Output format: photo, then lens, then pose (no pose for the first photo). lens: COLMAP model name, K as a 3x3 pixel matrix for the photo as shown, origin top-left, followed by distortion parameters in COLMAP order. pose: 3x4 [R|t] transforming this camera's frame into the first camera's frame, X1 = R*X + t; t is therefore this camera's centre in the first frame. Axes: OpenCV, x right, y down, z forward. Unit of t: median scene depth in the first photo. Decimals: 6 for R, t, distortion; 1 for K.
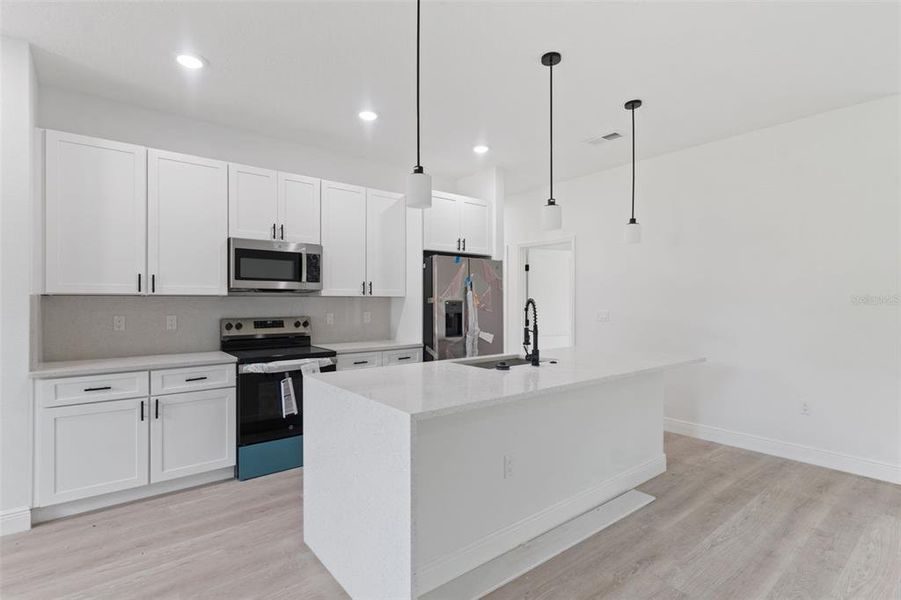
lens RADIAL K [[431.2, 0, 444.2], [0, 431.2, 301.9], [0, 0, 1]] dist [-0.001237, -0.000232]
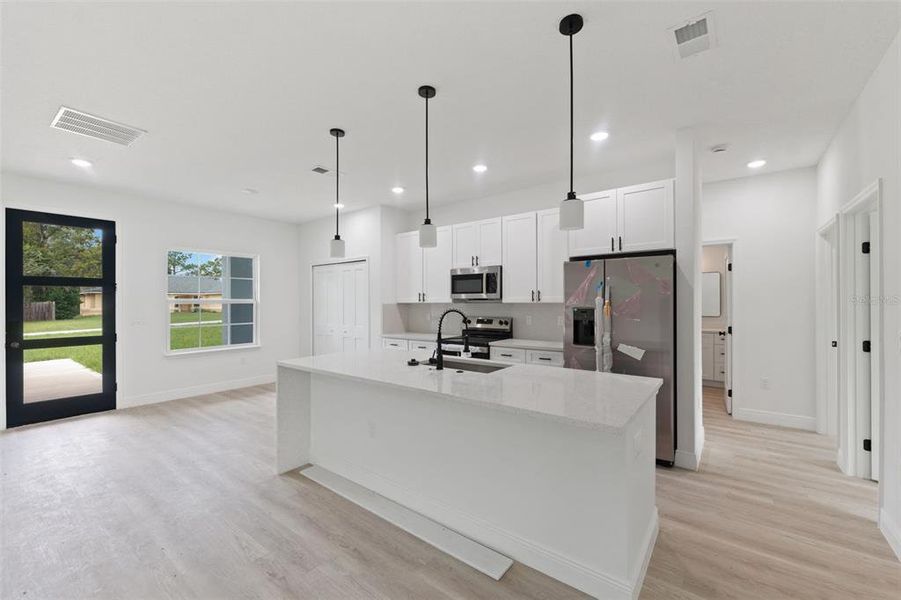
lens RADIAL K [[363.1, 0, 450.5], [0, 363.1, 300.0], [0, 0, 1]] dist [-0.001905, -0.000325]
pose [[0.248416, -0.004525, -0.968643, 0.841113], [0.005540, 0.999979, -0.003251, -0.021118], [0.968638, -0.004559, 0.248436, 0.595747]]
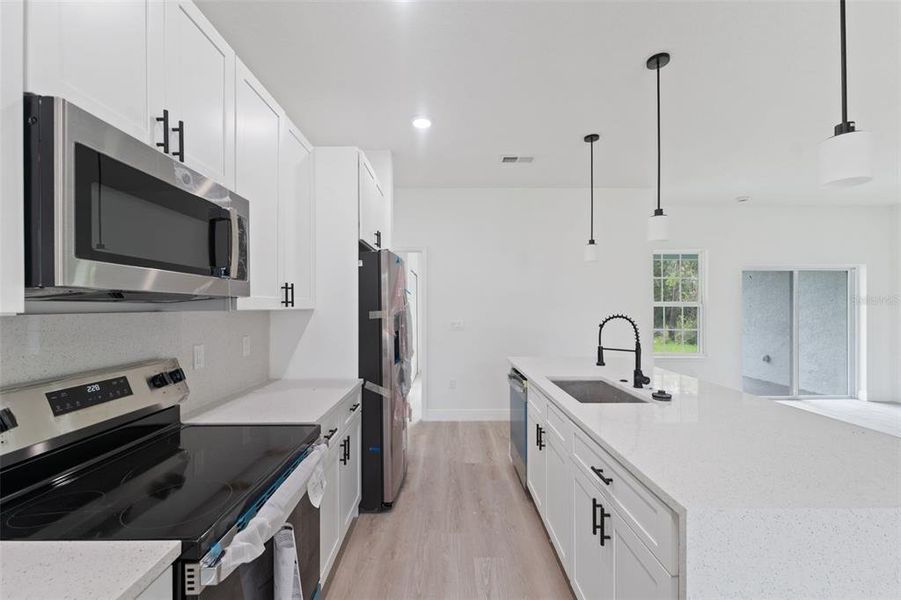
lens RADIAL K [[370.3, 0, 450.1], [0, 370.3, 302.3], [0, 0, 1]] dist [-0.000770, -0.000242]
pose [[0.611150, 0.006322, 0.791490, -0.491051], [0.002657, 0.999946, -0.010038, -0.018971], [-0.791510, 0.008238, 0.611100, 0.624928]]
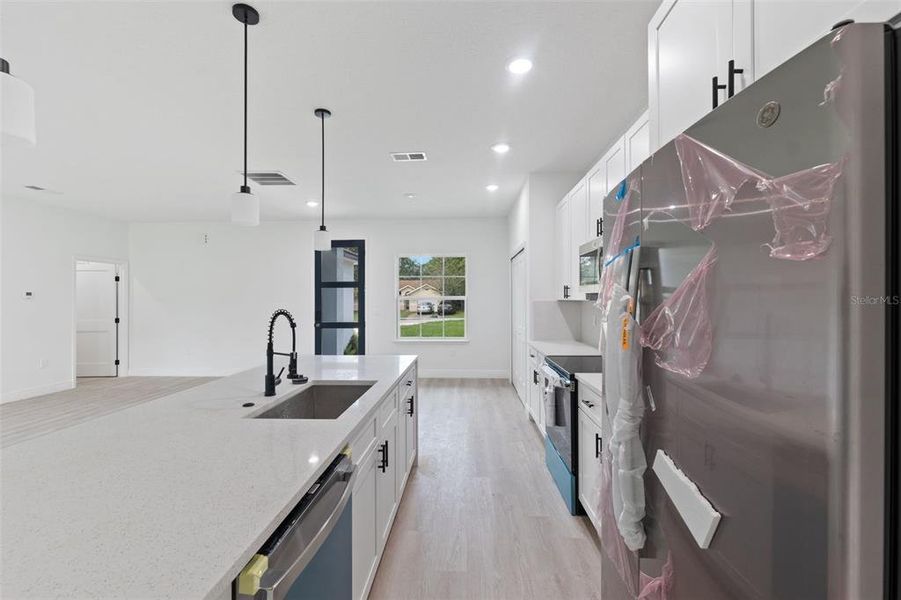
lens RADIAL K [[370.3, 0, 450.1], [0, 370.3, 302.3], [0, 0, 1]] dist [-0.000770, -0.000242]
pose [[-0.658860, 0.009707, -0.752203, 0.378620], [0.004738, 0.999950, 0.008754, -0.019481], [0.752251, 0.002203, -0.658873, 1.265912]]
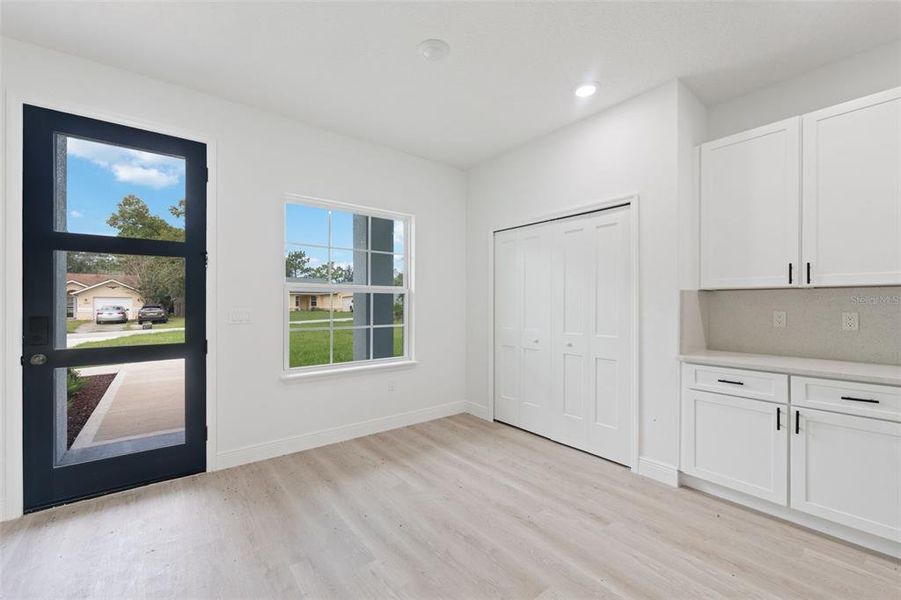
lens RADIAL K [[370.3, 0, 450.1], [0, 370.3, 302.3], [0, 0, 1]] dist [-0.000770, -0.000242]
pose [[-0.003642, -0.001934, -0.999991, 0.041866], [0.000471, 0.999998, -0.001936, 0.013211], [0.999993, -0.000478, -0.003641, 0.258206]]
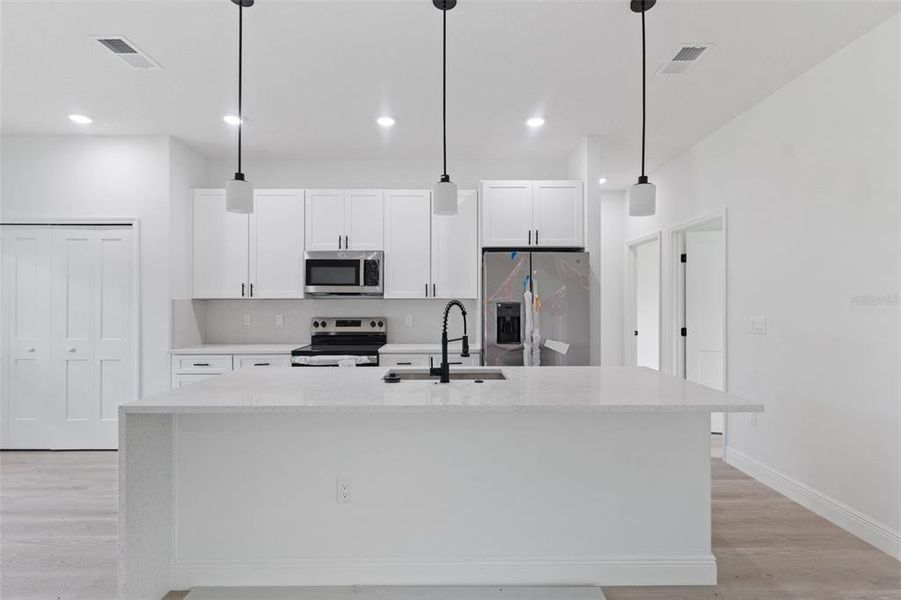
lens RADIAL K [[429.0, 0, 453.2], [0, 429.0, 303.5], [0, 0, 1]] dist [-0.002131, -0.000726]
pose [[0.793933, -0.000457, -0.608005, 0.536047], [0.000295, 1.000000, -0.000365, -0.000738], [0.608005, 0.000110, 0.793933, 0.275533]]
